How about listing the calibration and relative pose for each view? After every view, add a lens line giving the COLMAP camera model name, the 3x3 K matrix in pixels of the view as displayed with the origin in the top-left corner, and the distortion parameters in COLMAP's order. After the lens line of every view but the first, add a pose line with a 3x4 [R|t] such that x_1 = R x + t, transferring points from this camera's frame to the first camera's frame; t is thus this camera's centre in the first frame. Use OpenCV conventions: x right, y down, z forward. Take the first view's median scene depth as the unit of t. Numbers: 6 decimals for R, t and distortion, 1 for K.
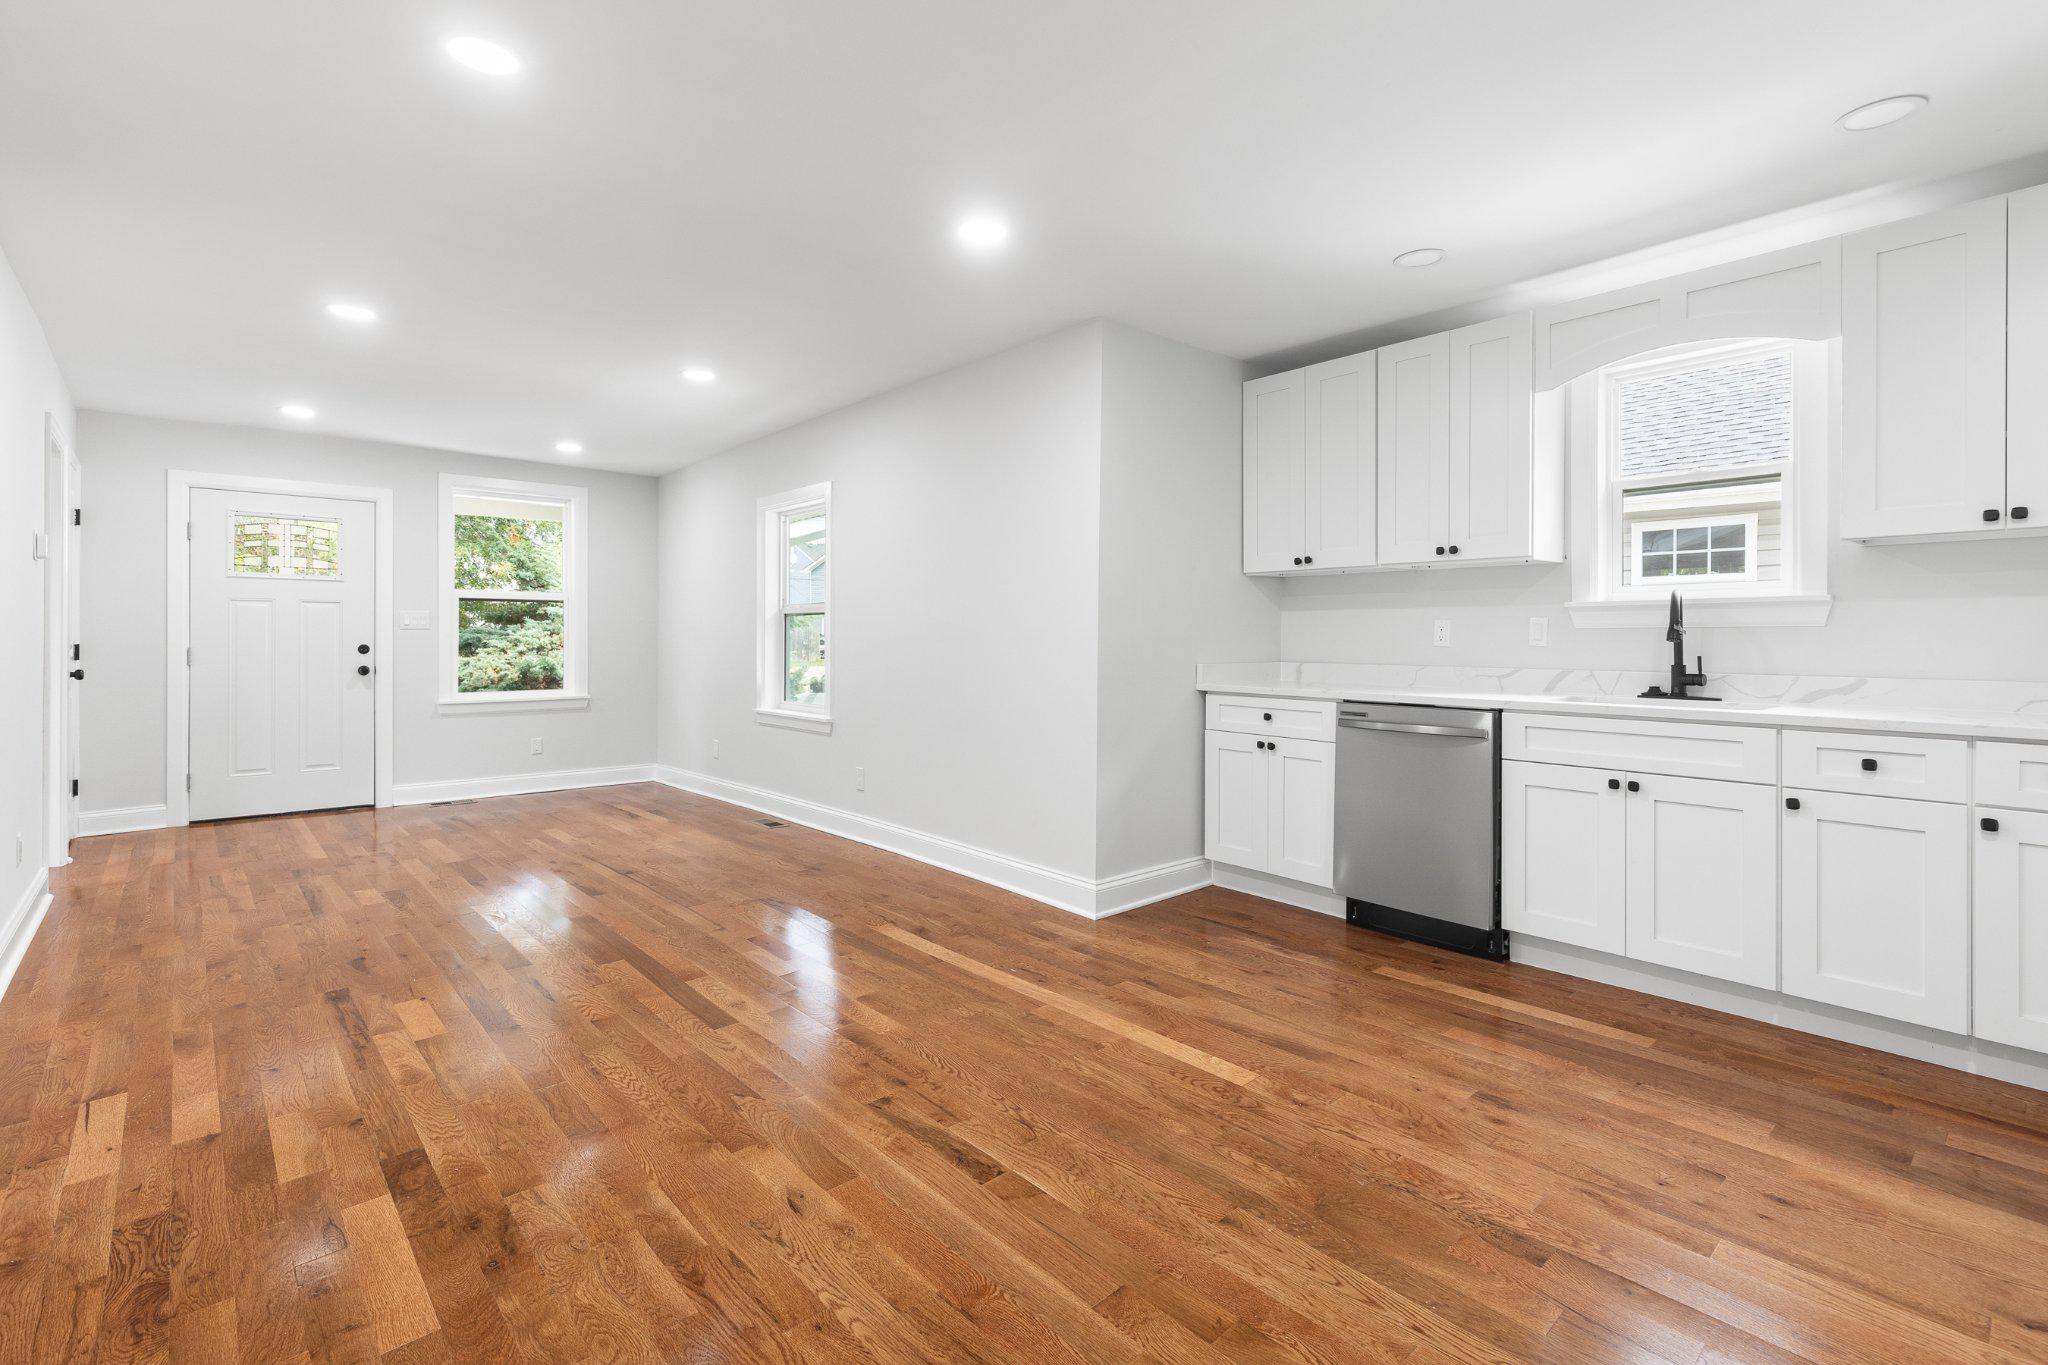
lens RADIAL K [[946.7, 0, 1067.3], [0, 946.7, 659.1], [0, 0, 1]] dist [0.001568, -0.000128]
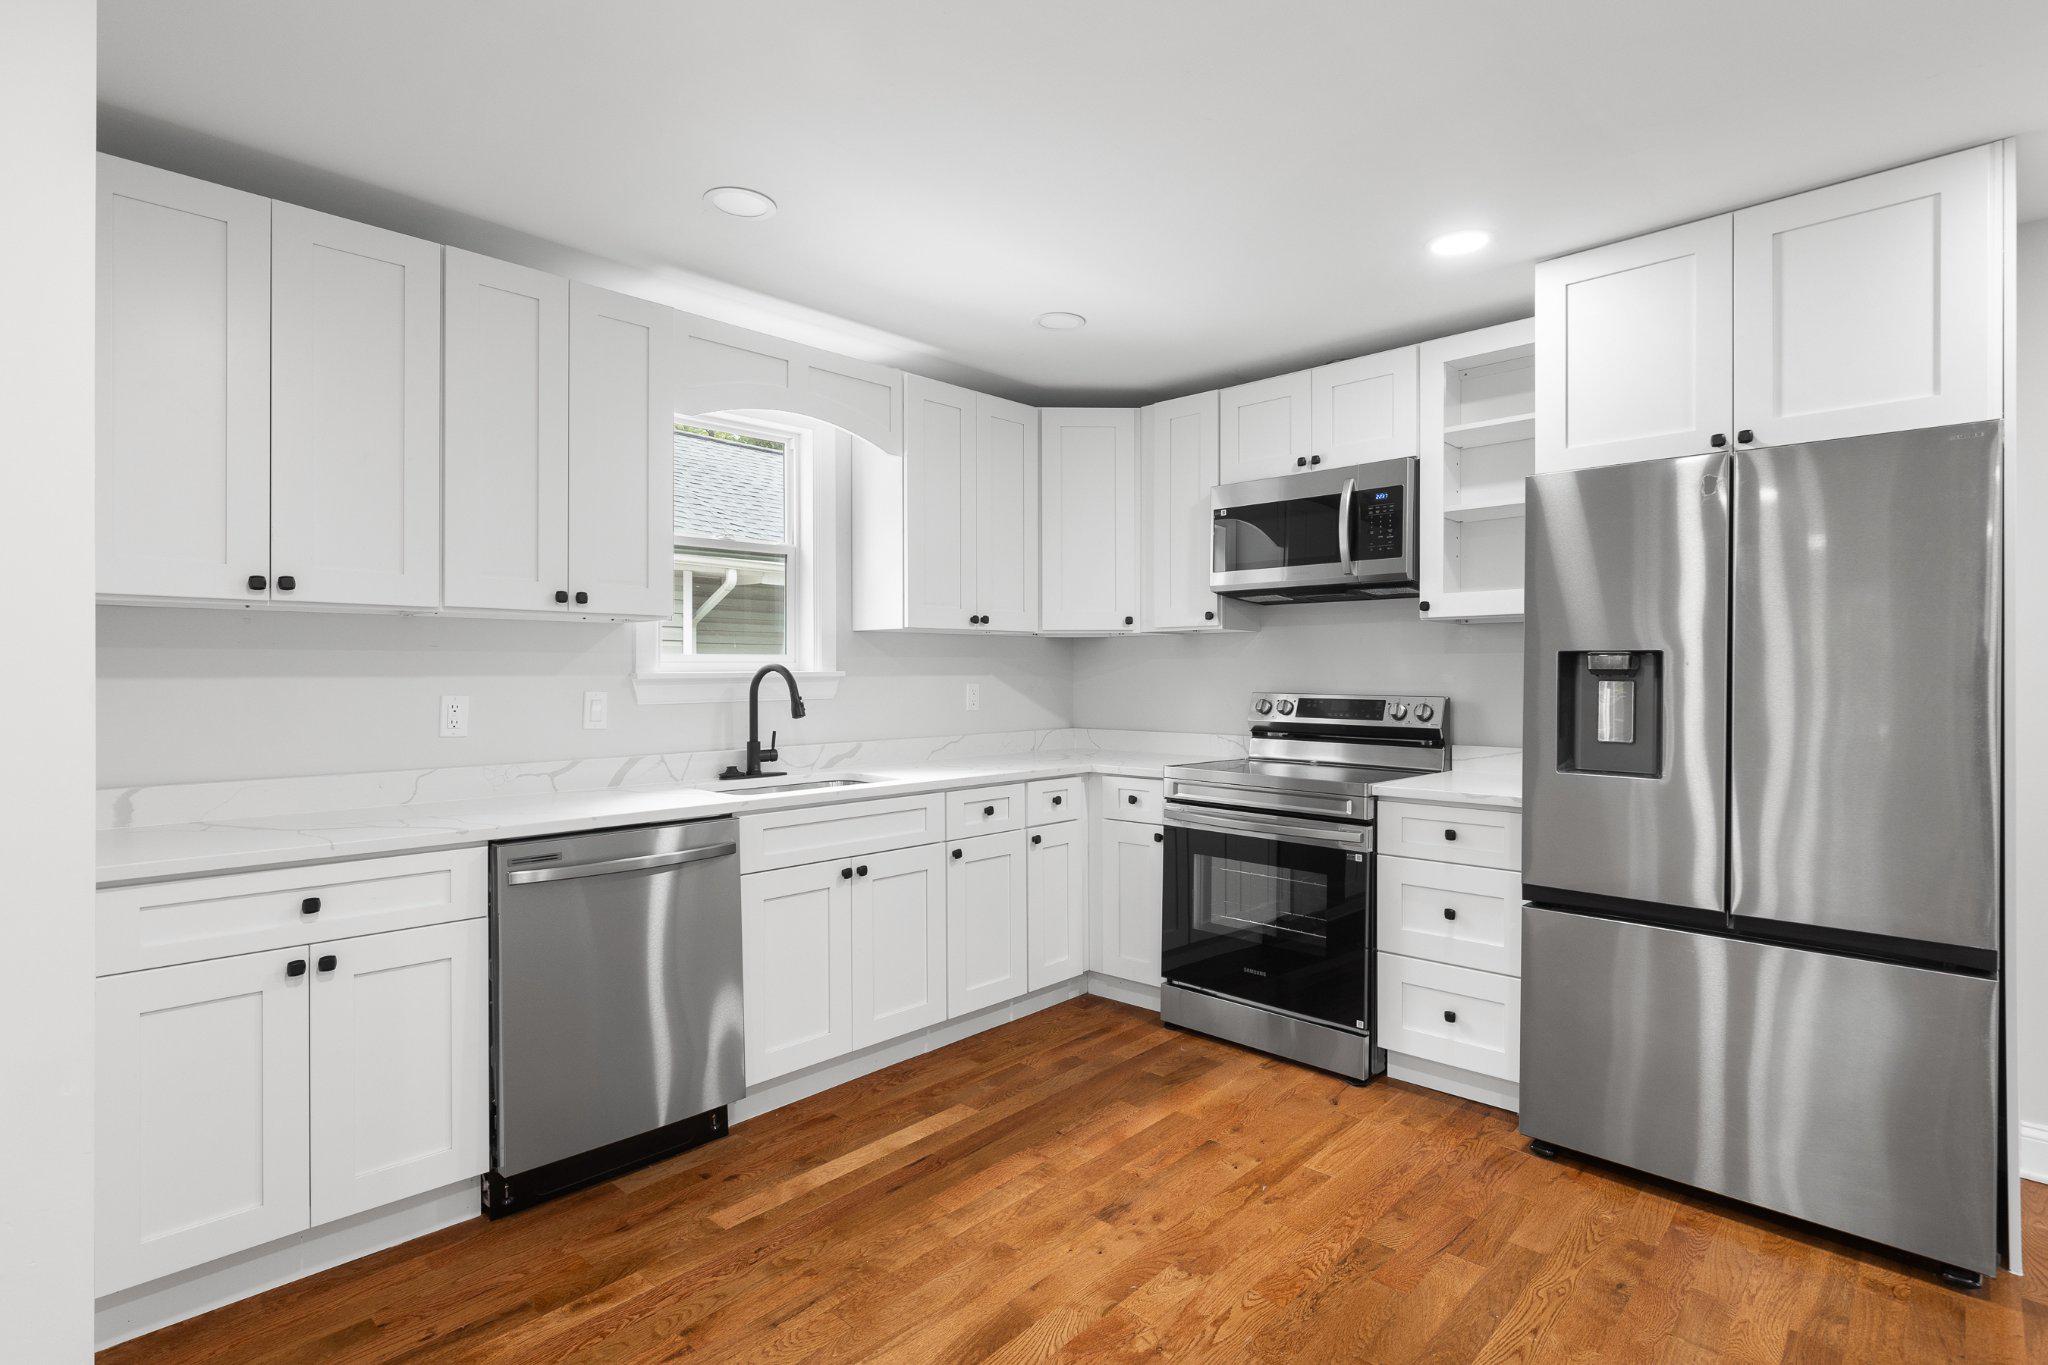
lens RADIAL K [[1005.6, 0, 1024.0], [0, 1005.6, 682.5], [0, 0, 1]] dist [0.002779, -0.000396]
pose [[-0.066269, -0.010338, 0.997748, -0.410084], [0.026882, 0.999565, 0.012142, -0.062102], [-0.997440, 0.027626, -0.065963, 0.845210]]
